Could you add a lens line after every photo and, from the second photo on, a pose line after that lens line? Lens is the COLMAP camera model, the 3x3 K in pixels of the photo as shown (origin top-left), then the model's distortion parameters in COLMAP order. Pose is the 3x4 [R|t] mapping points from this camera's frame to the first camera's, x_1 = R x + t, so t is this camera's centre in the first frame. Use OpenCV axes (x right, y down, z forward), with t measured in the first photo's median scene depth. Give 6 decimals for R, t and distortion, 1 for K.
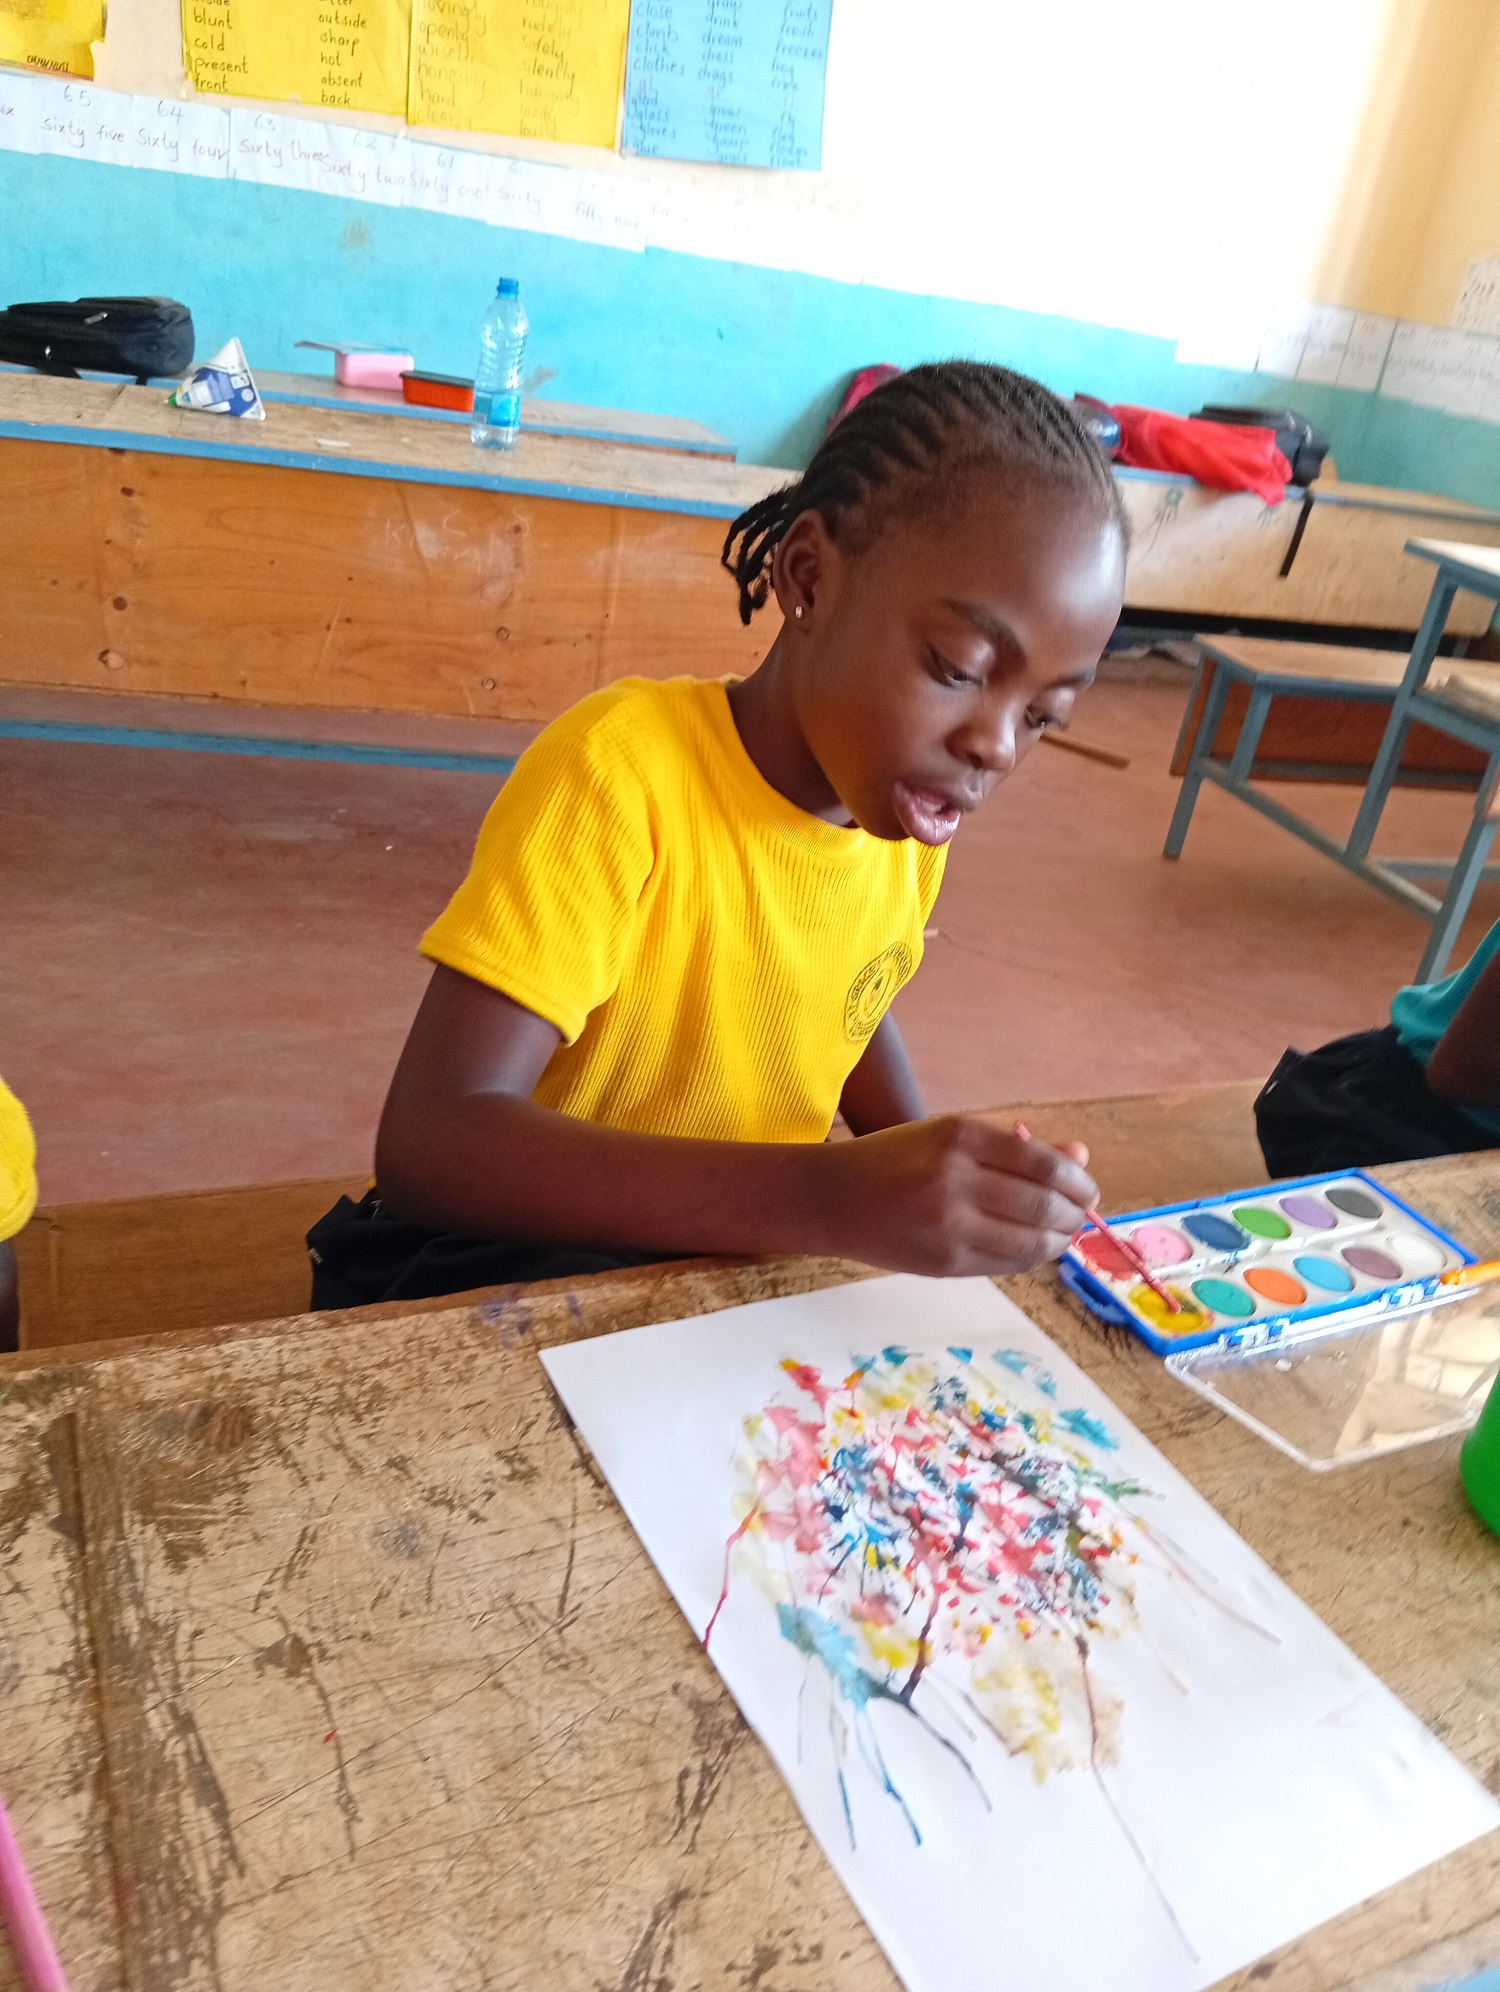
lens RADIAL K [[1553.4, 0, 750.0], [0, 1553.4, 996.0], [0, 0, 1]] dist [0.080090, -0.198054]
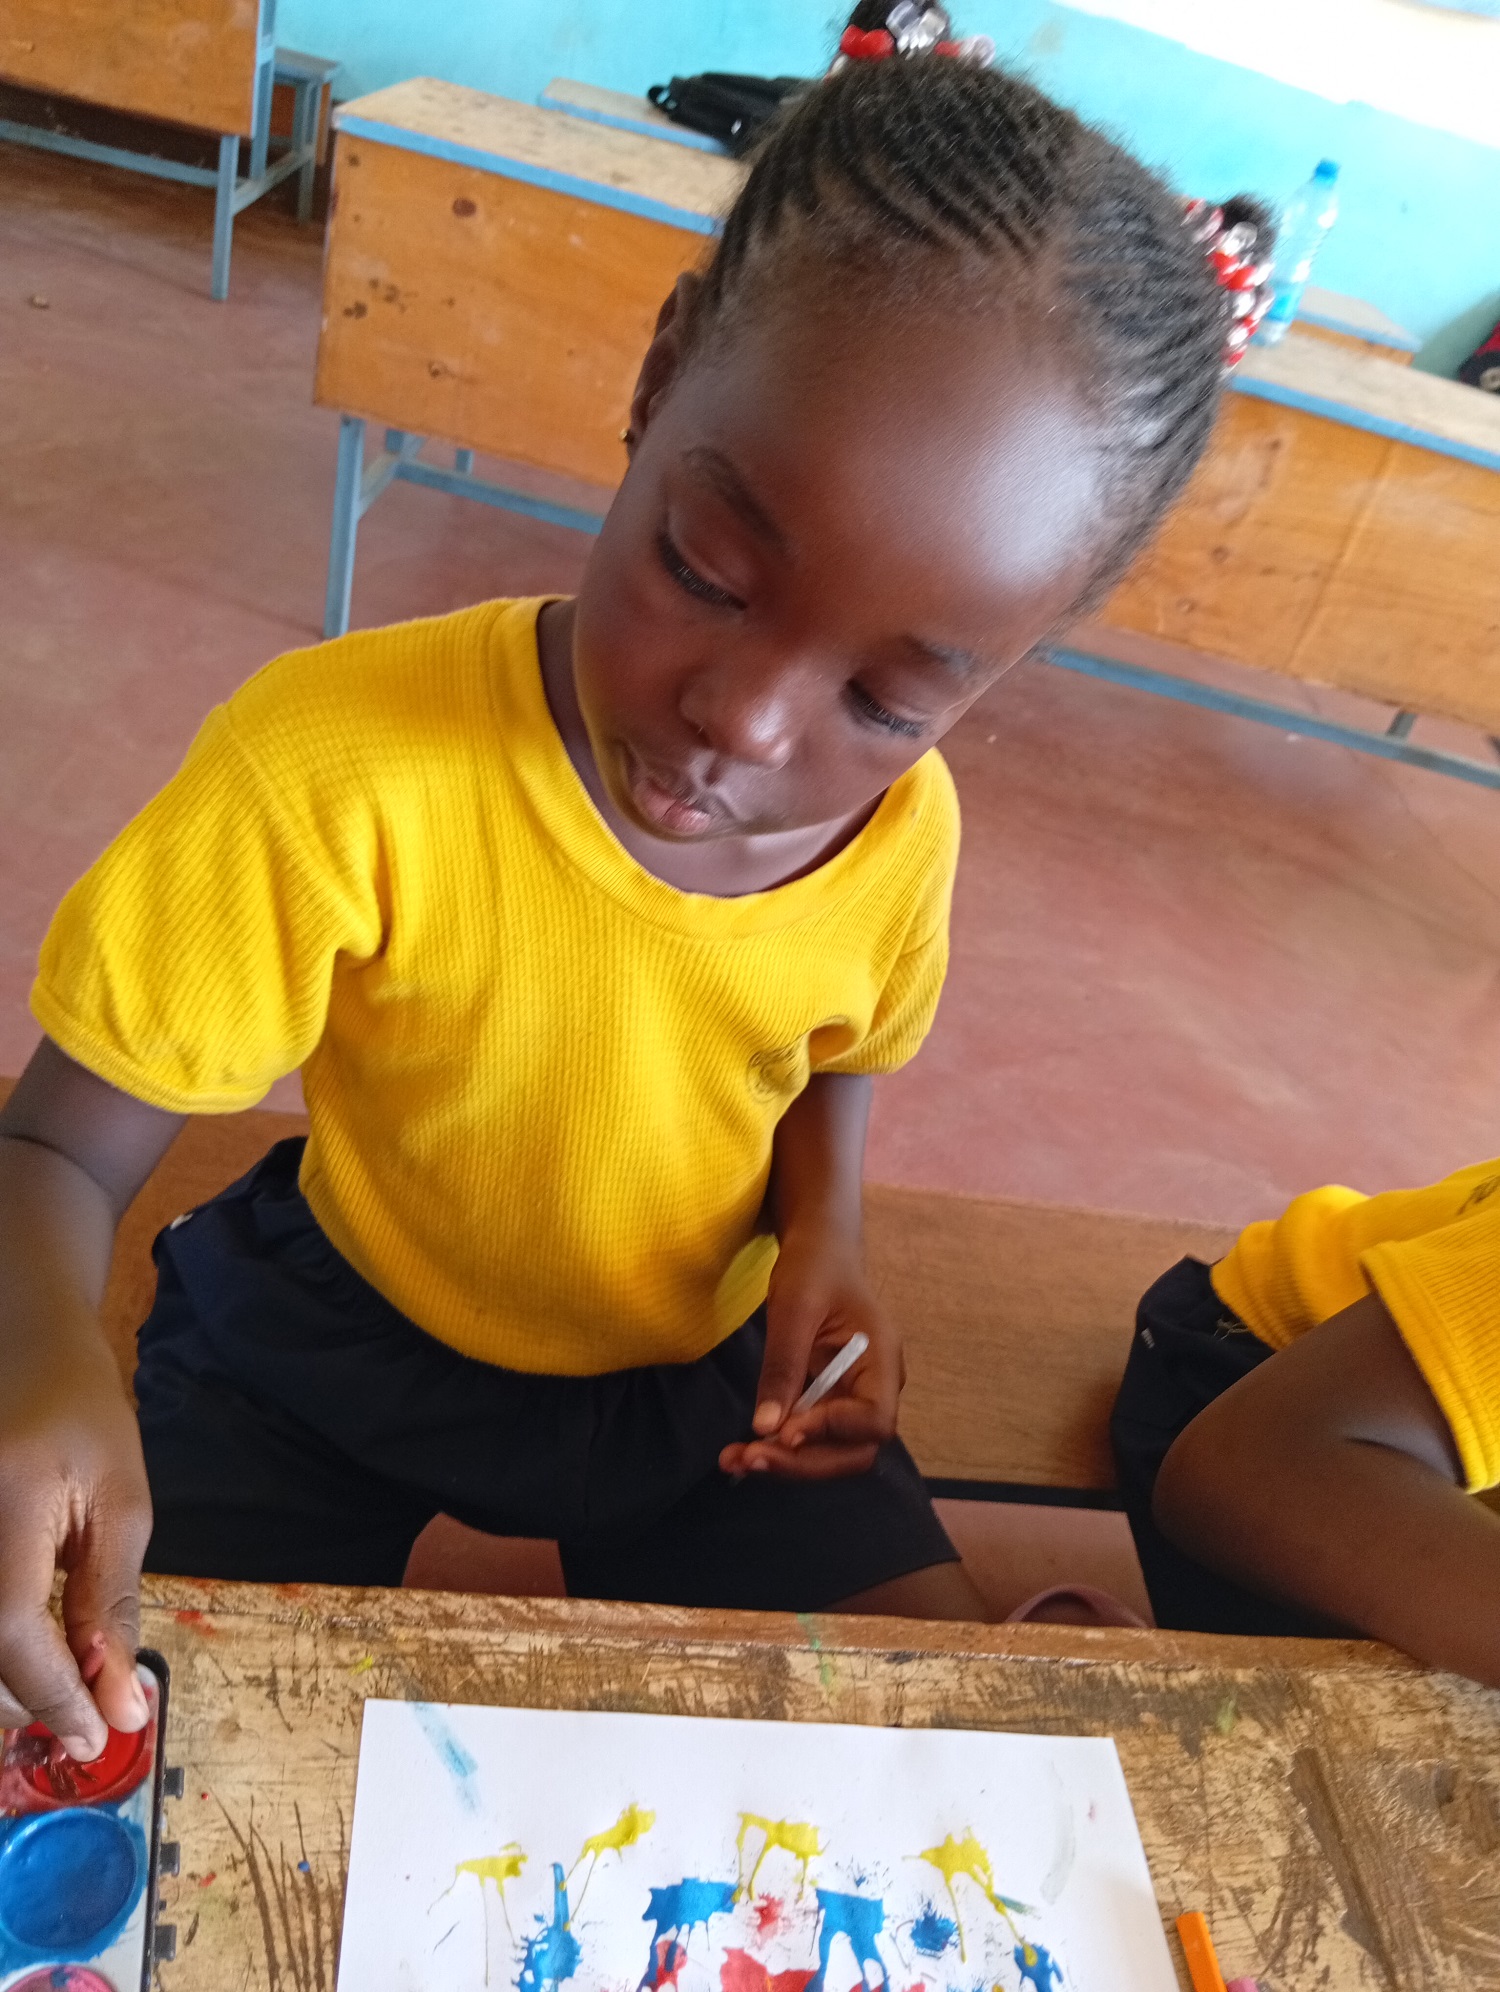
lens RADIAL K [[1553.4, 0, 750.0], [0, 1553.4, 996.0], [0, 0, 1]] dist [0.080090, -0.198054]
pose [[0.945826, 0.251421, -0.205429, -0.173234], [-0.226841, 0.964403, 0.135902, -0.048008], [0.232285, -0.081940, 0.969190, 0.034059]]
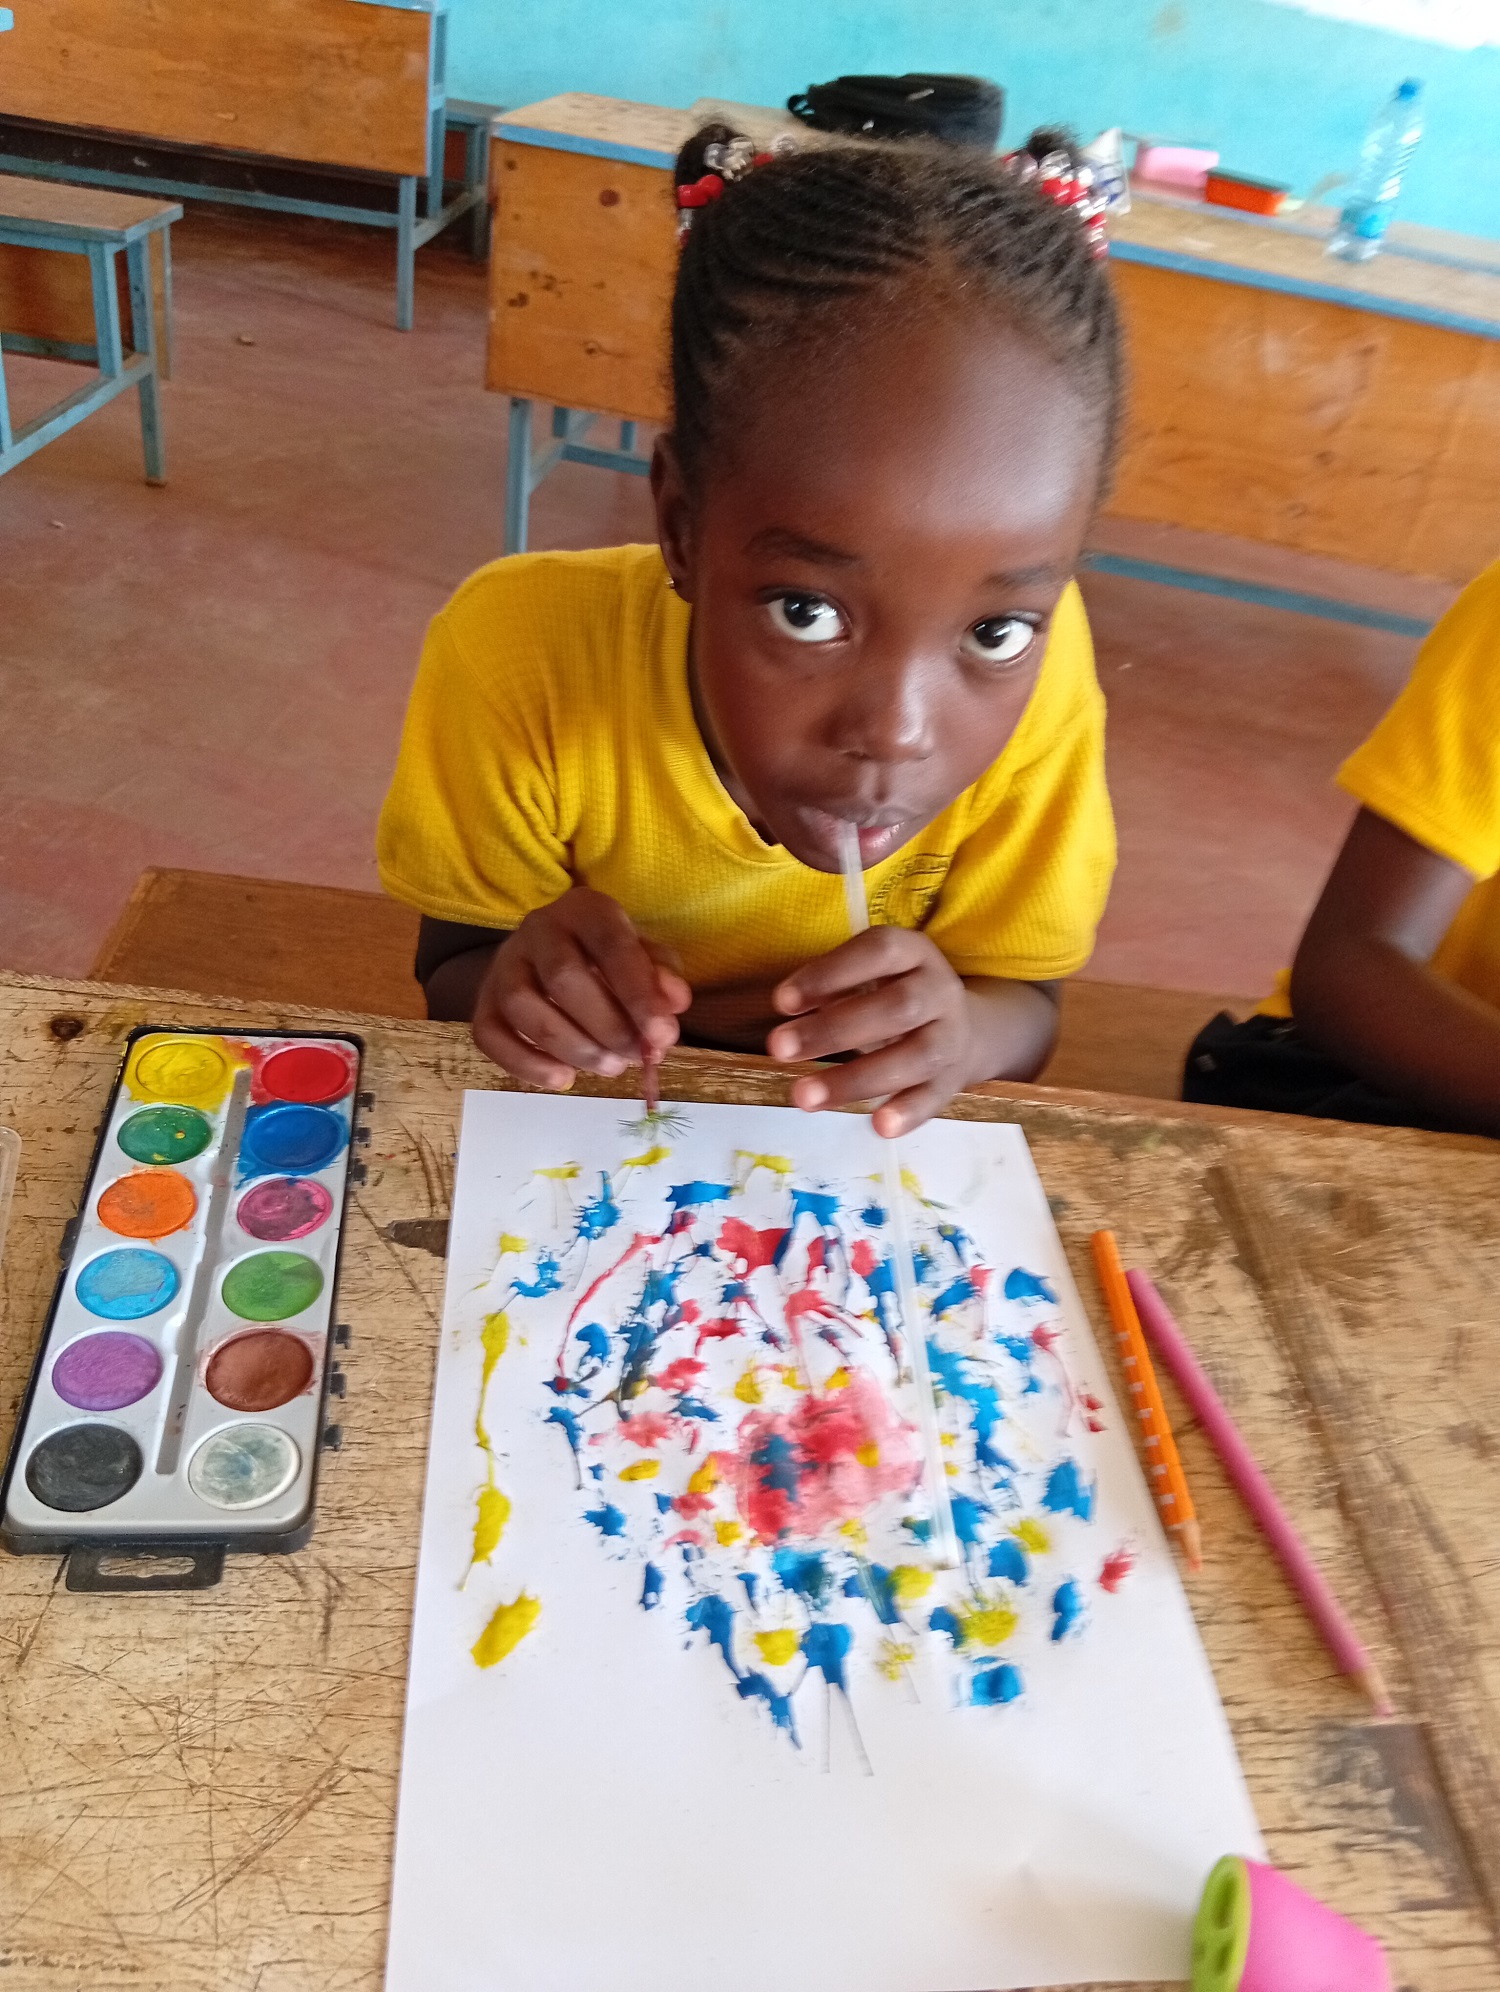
lens RADIAL K [[1517.3, 0, 750.0], [0, 1517.3, 996.0], [0, 0, 1]] dist [0.174033, -0.364795]
pose [[0.920753, 0.216637, -0.324473, -0.109283], [-0.177390, 0.973193, 0.146382, 0.012524], [0.347486, -0.077224, 0.934500, -0.034788]]
